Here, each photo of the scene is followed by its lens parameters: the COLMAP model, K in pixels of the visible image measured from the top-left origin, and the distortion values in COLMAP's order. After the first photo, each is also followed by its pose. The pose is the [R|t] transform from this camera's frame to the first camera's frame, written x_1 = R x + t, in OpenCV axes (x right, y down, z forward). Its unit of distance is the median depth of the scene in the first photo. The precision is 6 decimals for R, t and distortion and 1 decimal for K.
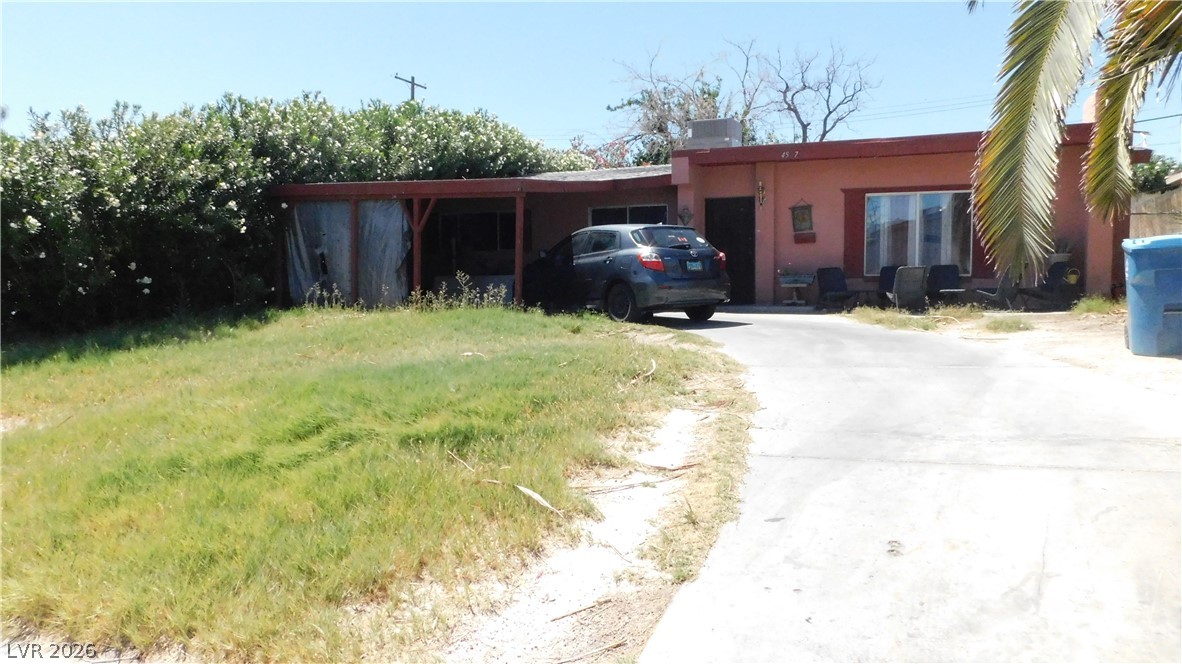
lens RADIAL K [[765.7, 0, 591.0], [0, 765.7, 332.0], [0, 0, 1]] dist [-0.077993, 0.043345]
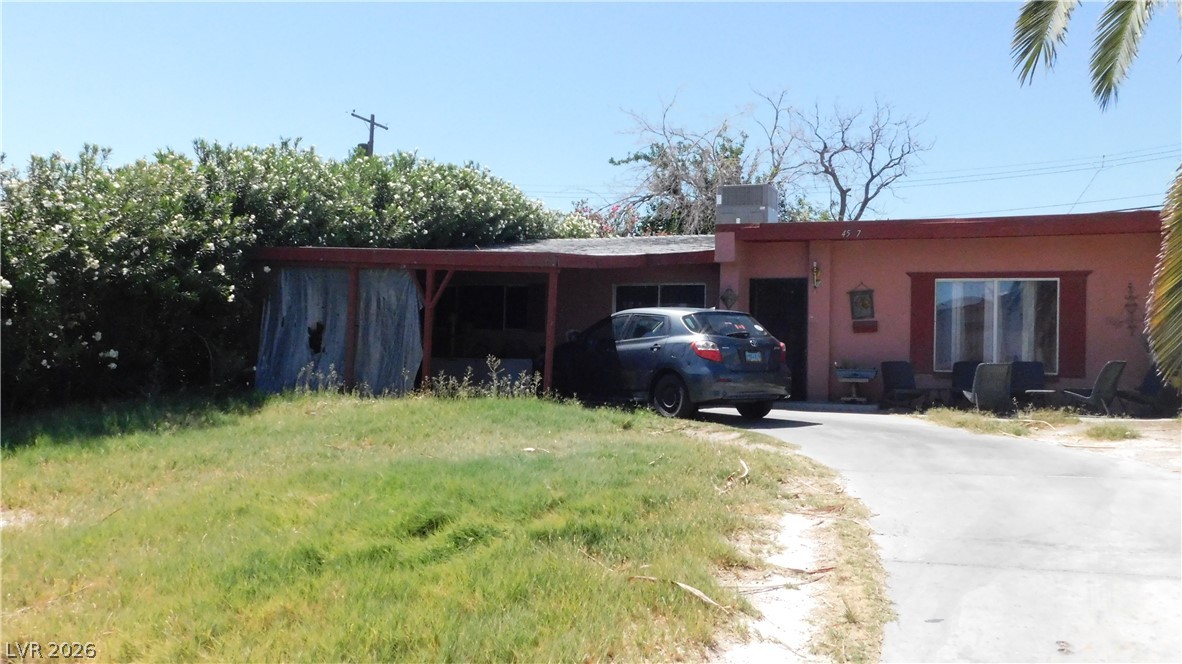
lens RADIAL K [[949.7, 0, 591.0], [0, 949.7, 332.0], [0, 0, 1]] dist [-0.005069, 0.006216]
pose [[0.998855, 0.029331, 0.037795, -0.095380], [-0.025413, 0.994636, -0.100263, 0.000773], [-0.040533, 0.099187, 0.994243, -0.097195]]
